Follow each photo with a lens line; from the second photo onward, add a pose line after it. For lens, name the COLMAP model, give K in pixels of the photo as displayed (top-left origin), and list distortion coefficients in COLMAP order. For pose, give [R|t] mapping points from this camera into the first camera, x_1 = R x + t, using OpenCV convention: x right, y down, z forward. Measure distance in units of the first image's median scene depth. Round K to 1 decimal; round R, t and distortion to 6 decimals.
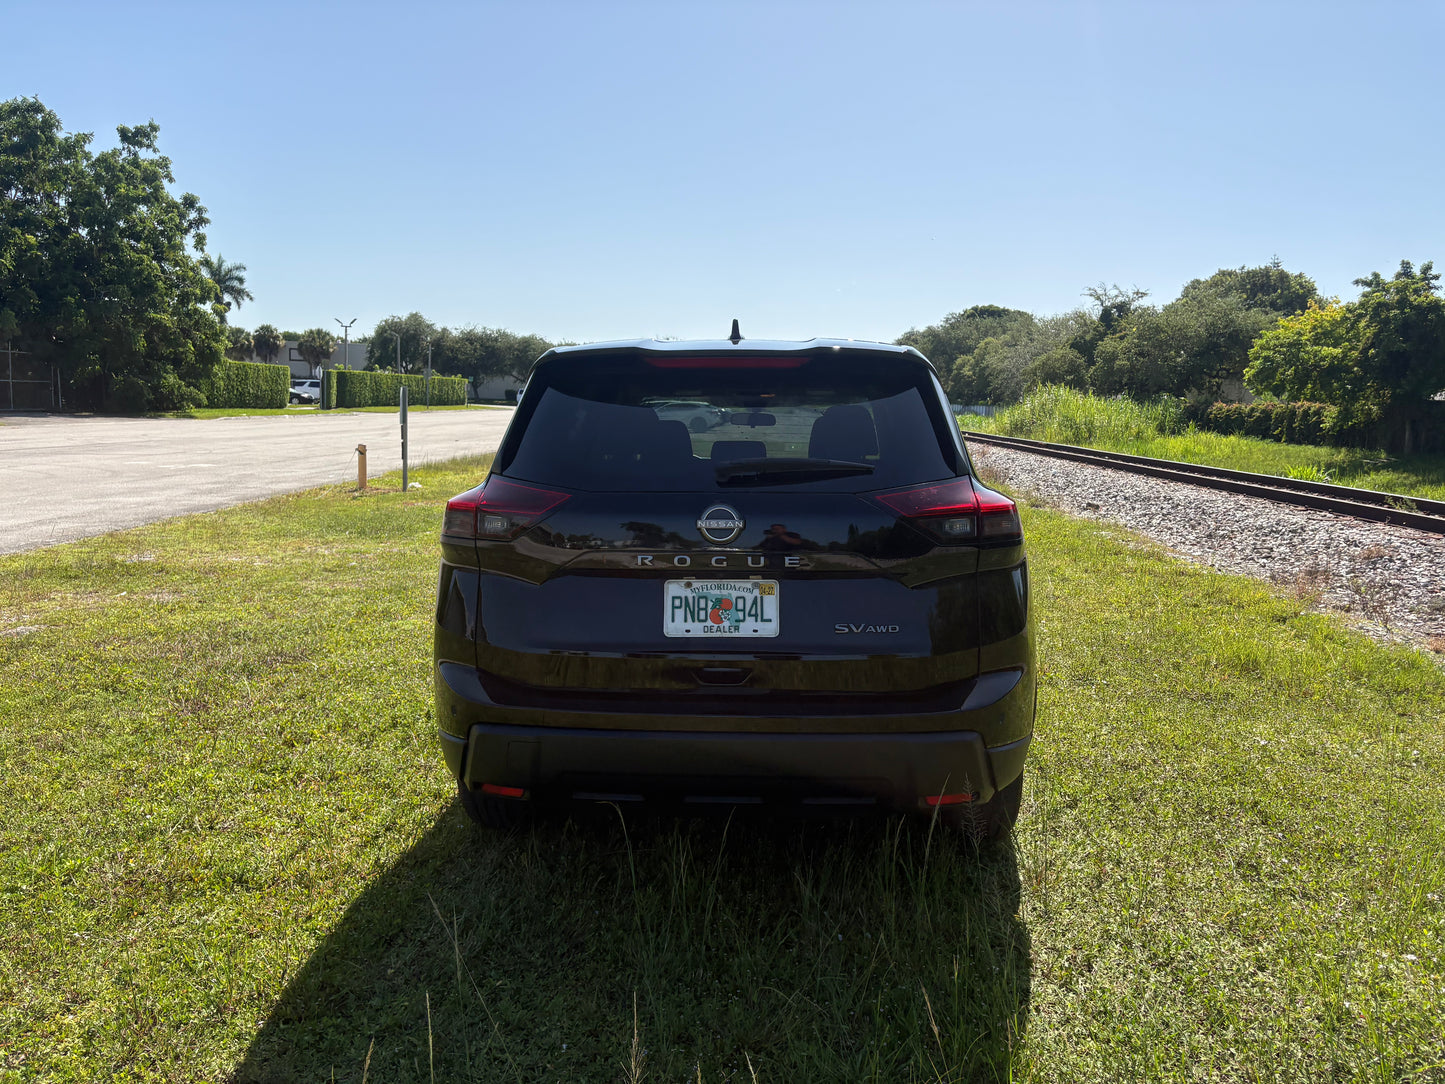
lens RADIAL K [[1124.9, 0, 746.0], [0, 1124.9, 528.7], [0, 0, 1]] dist [0.054747, -0.055484]
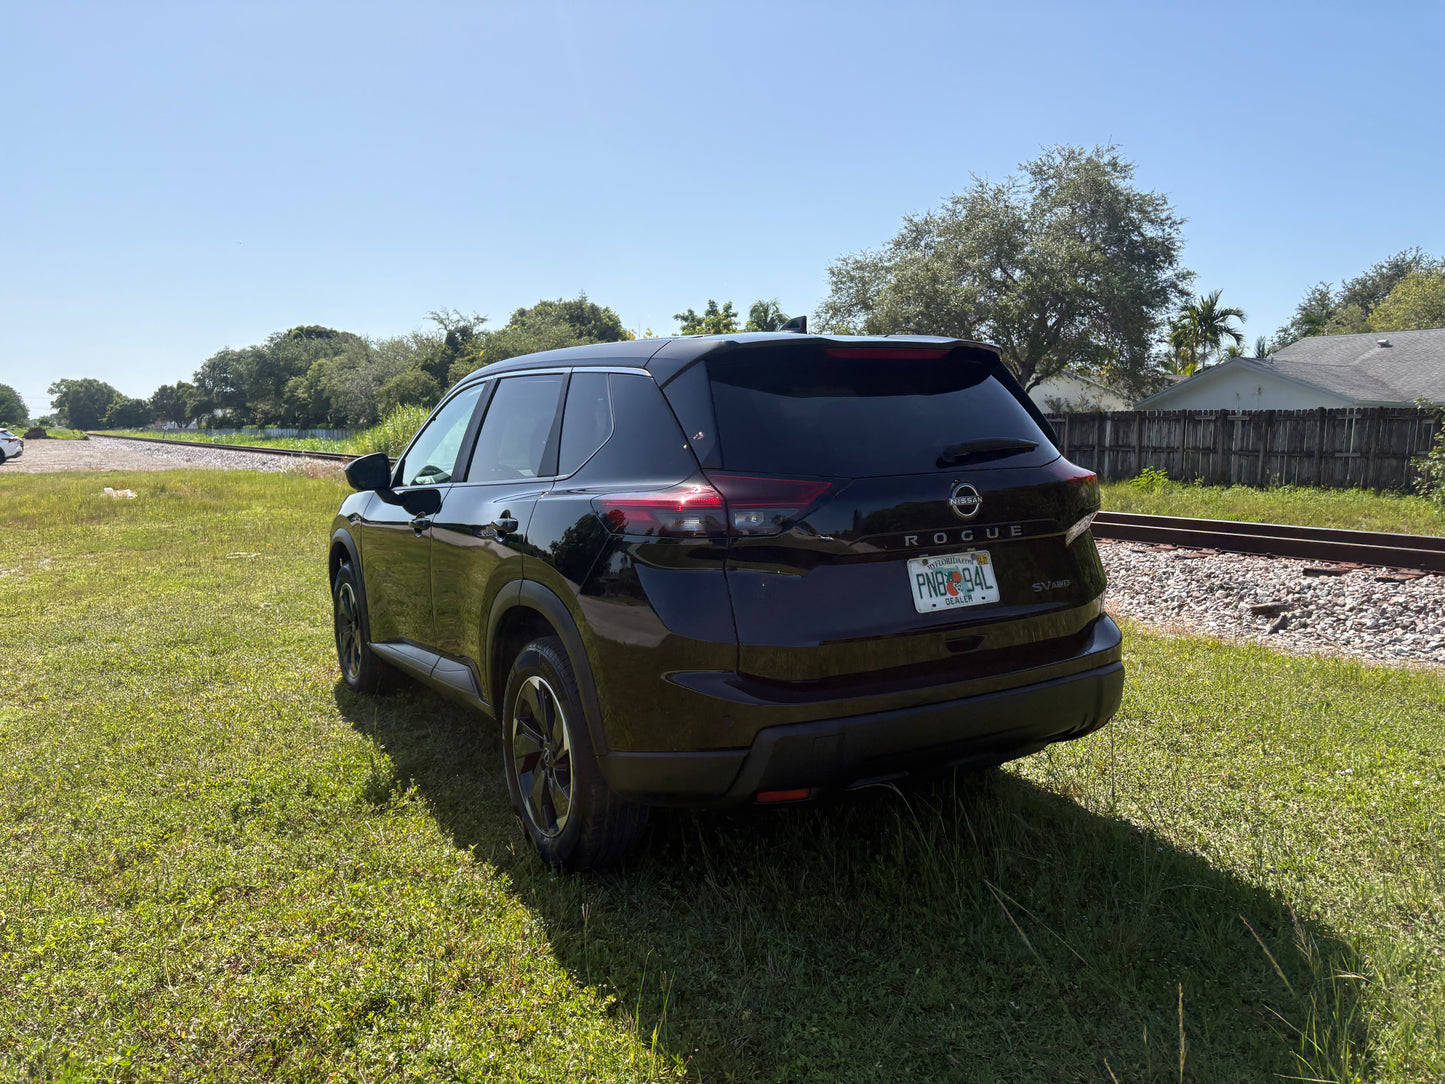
lens RADIAL K [[1124.9, 0, 719.8], [0, 1124.9, 522.0], [0, 0, 1]] dist [0.054747, -0.055484]
pose [[0.815498, -0.068942, 0.574640, -0.114963], [0.085132, 0.996369, -0.001276, -0.000393], [-0.572465, 0.049961, 0.818405, 0.034700]]
